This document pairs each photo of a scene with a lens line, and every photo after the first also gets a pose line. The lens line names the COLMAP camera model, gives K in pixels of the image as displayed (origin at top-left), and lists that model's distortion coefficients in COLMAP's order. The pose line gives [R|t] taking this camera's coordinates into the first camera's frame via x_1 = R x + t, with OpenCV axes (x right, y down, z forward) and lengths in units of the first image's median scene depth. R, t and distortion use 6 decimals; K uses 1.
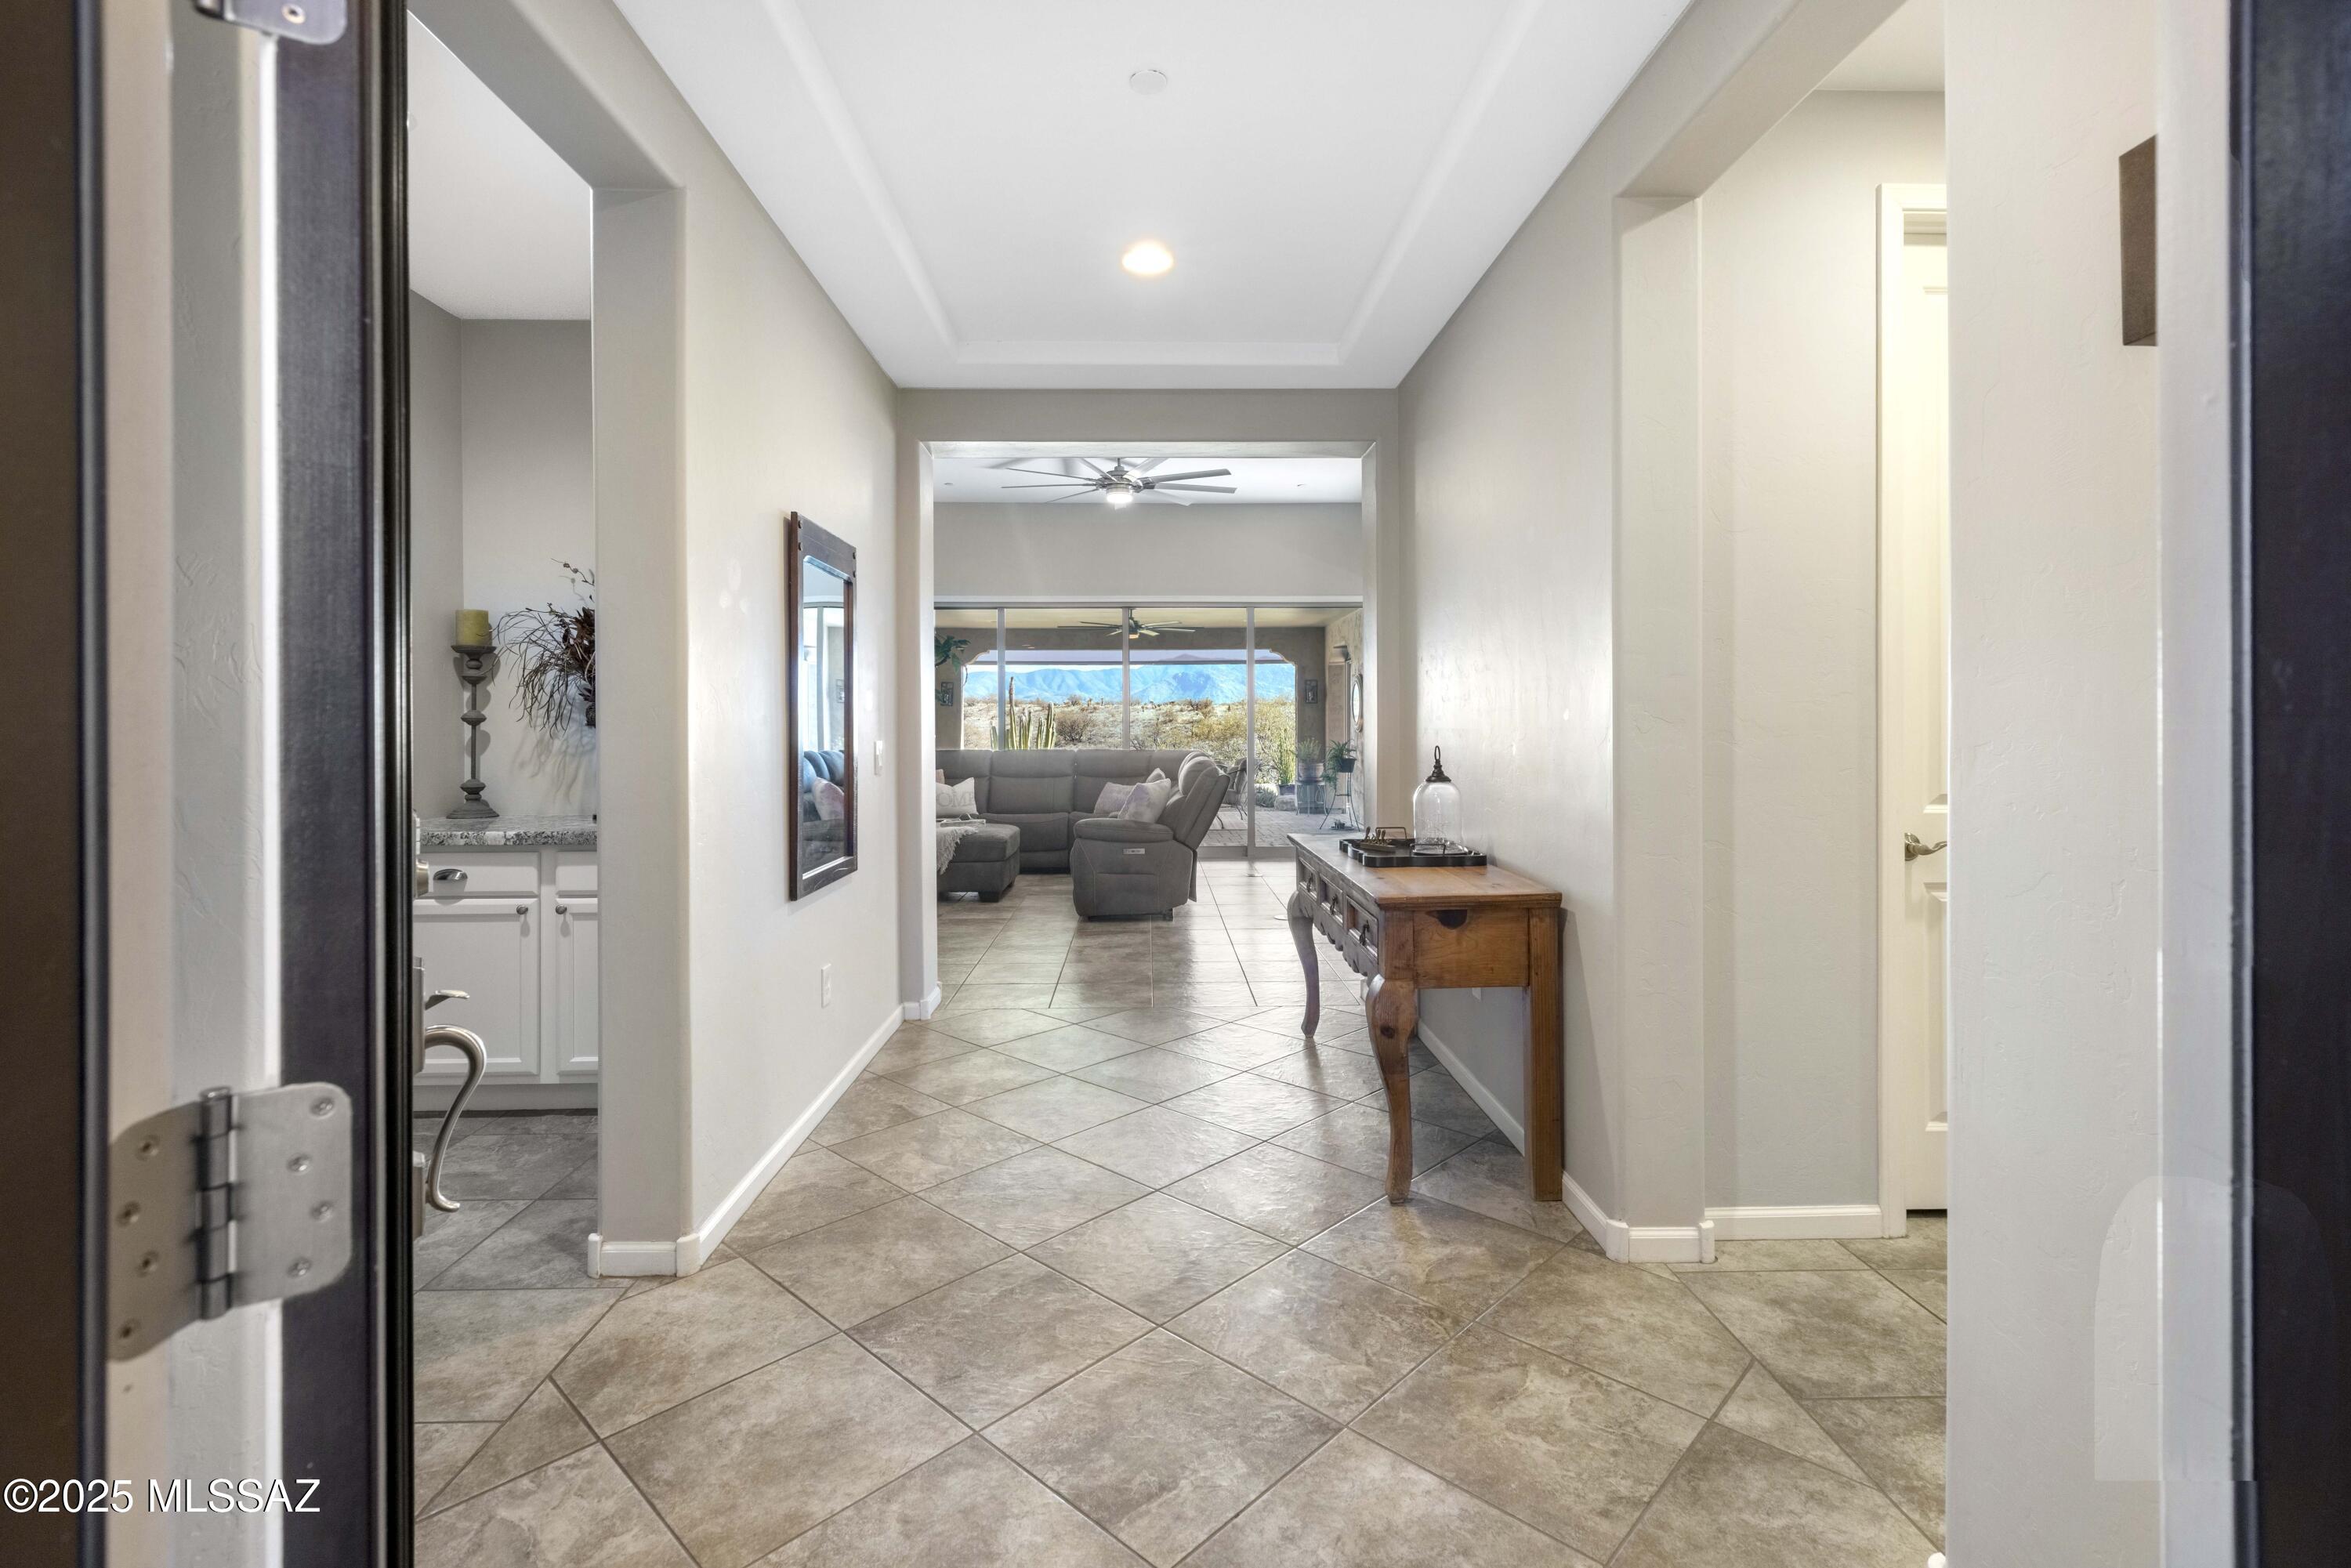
lens RADIAL K [[1076.1, 0, 1189.7], [0, 1076.1, 749.6], [0, 0, 1]] dist [0.001125, 0.000119]
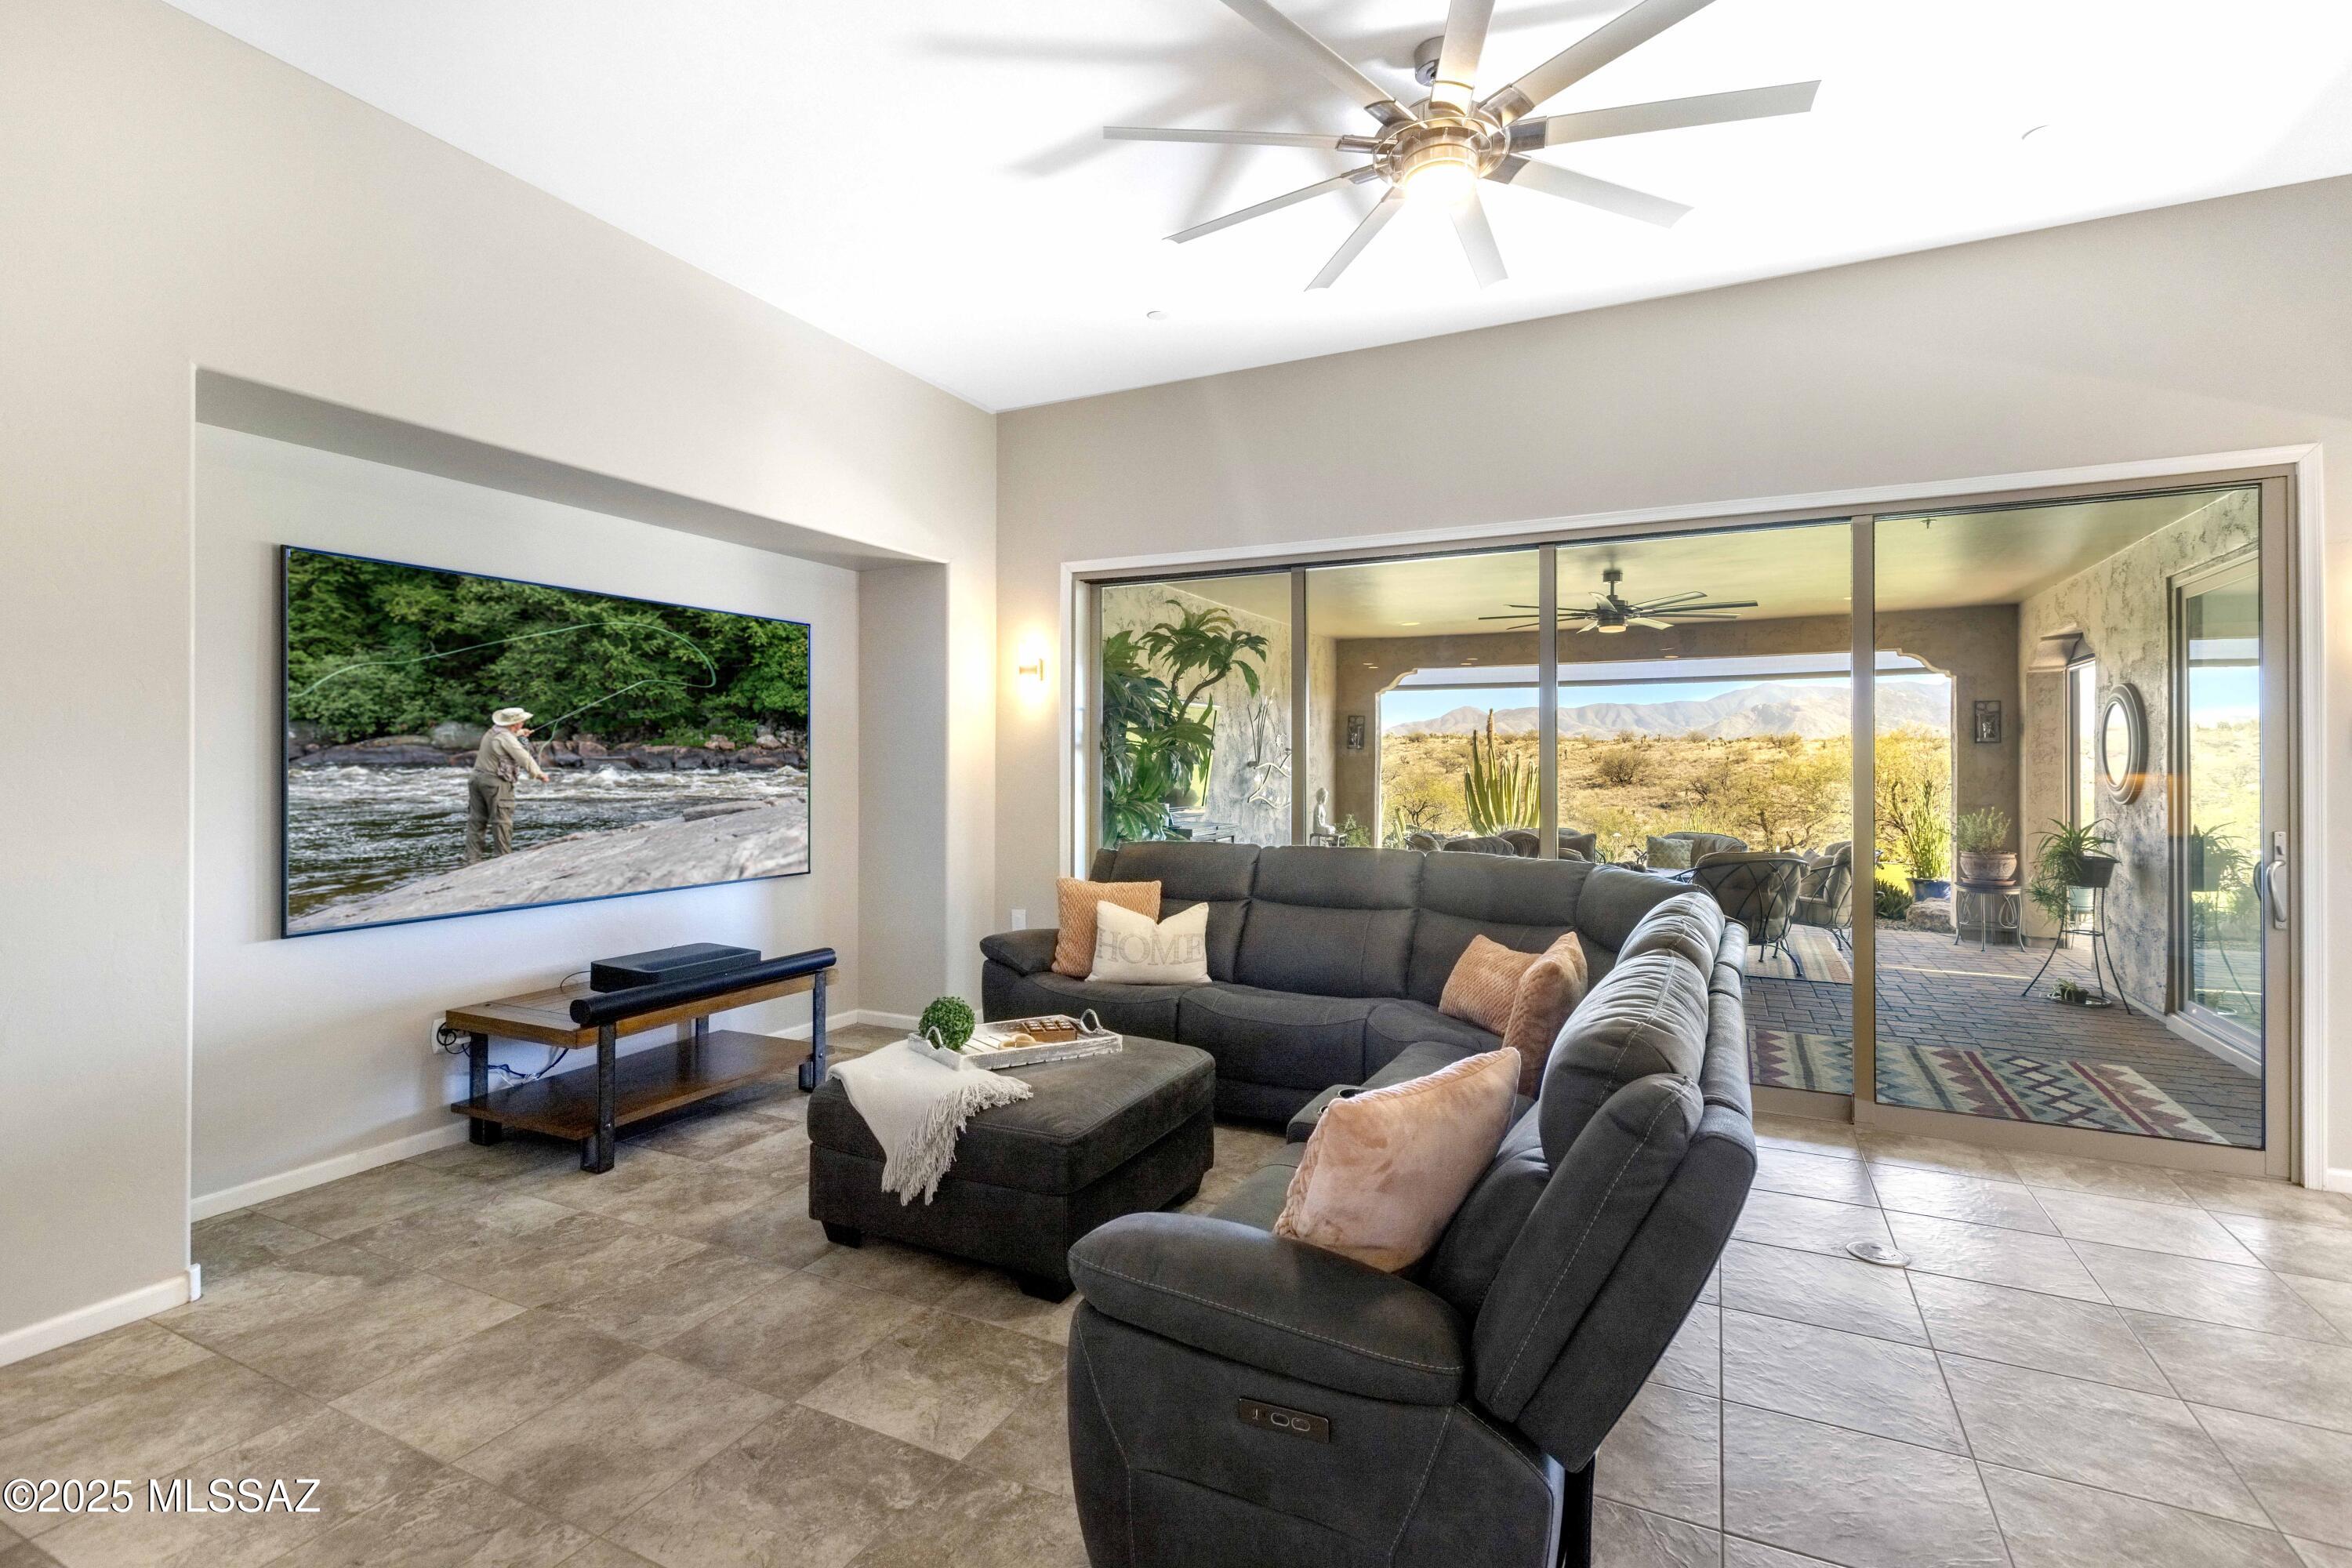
lens RADIAL K [[1076.6, 0, 1190.2], [0, 1076.6, 749.6], [0, 0, 1]] dist [0.001125, 0.000119]
pose [[0.879393, -0.001298, -0.476094, 0.018022], [-0.015191, 0.999411, -0.030785, -0.018315], [0.475854, 0.034305, 0.878855, 0.351753]]
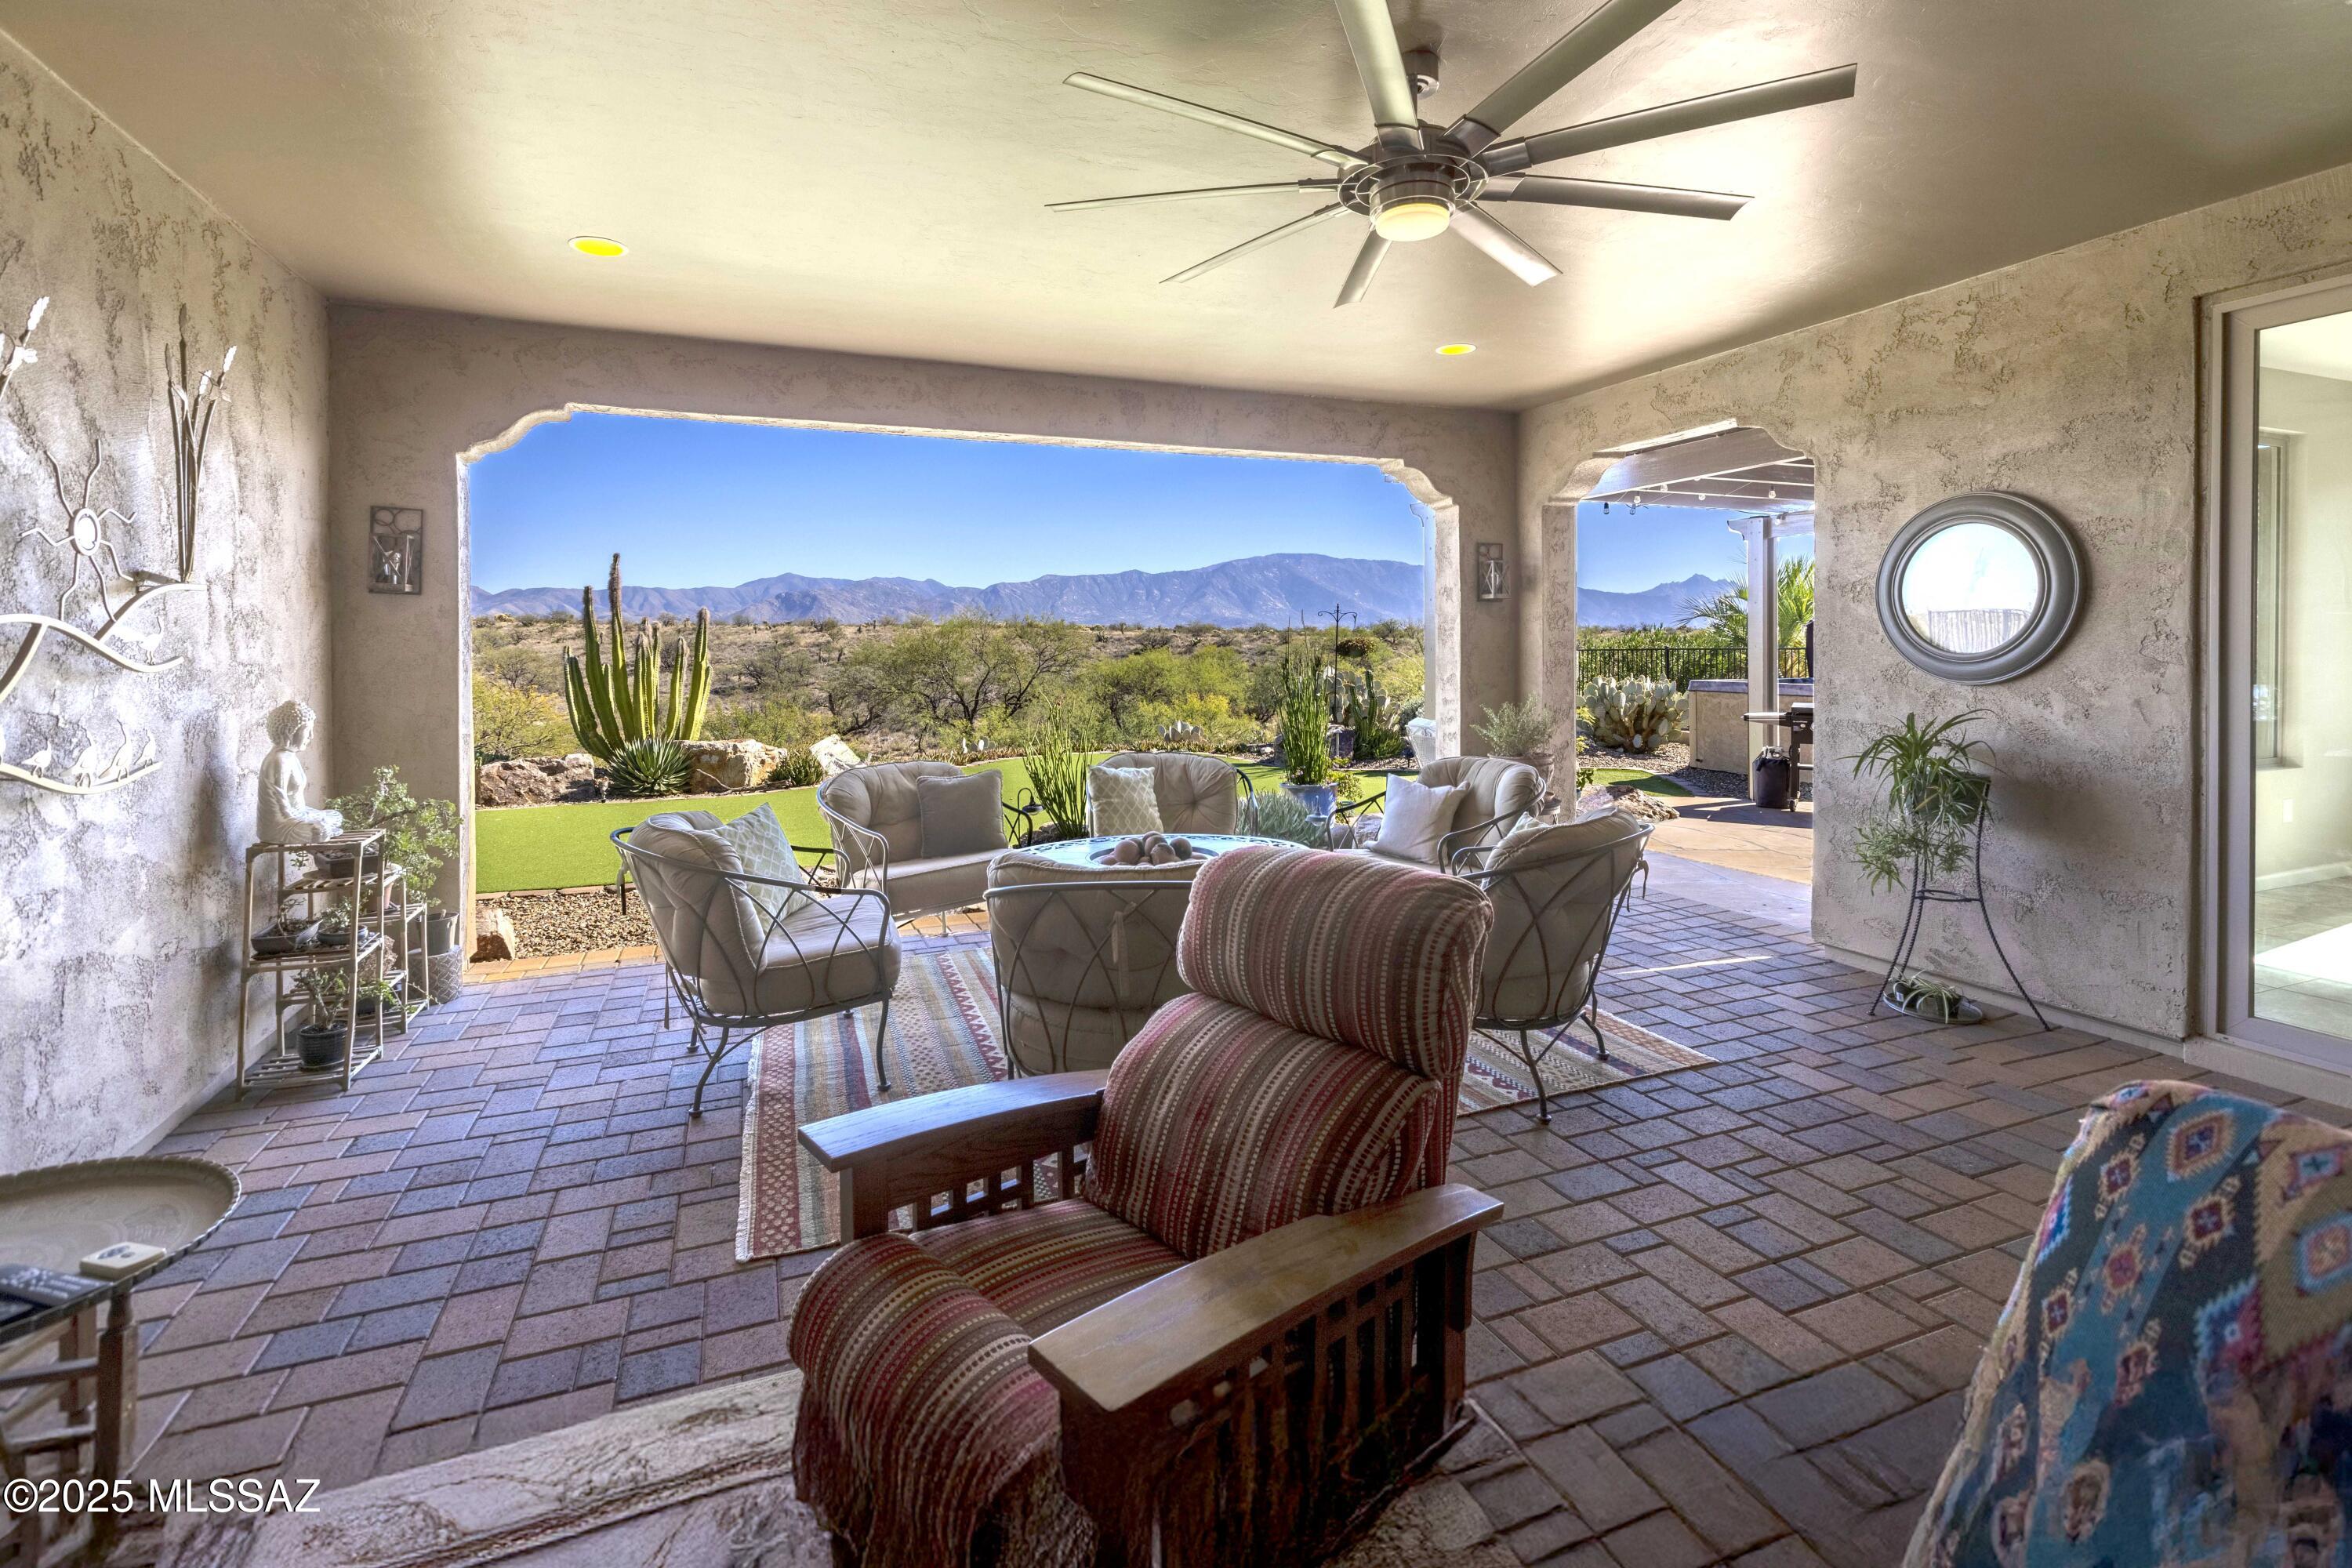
lens RADIAL K [[1060.6, 0, 1175.0], [0, 1060.6, 650.3], [0, 0, 1]] dist [-0.001560, -0.000131]
pose [[0.940649, -0.003338, 0.339365, -0.136969], [0.010169, 0.999780, -0.018352, -0.021156], [-0.339229, 0.020714, 0.940476, 0.726344]]
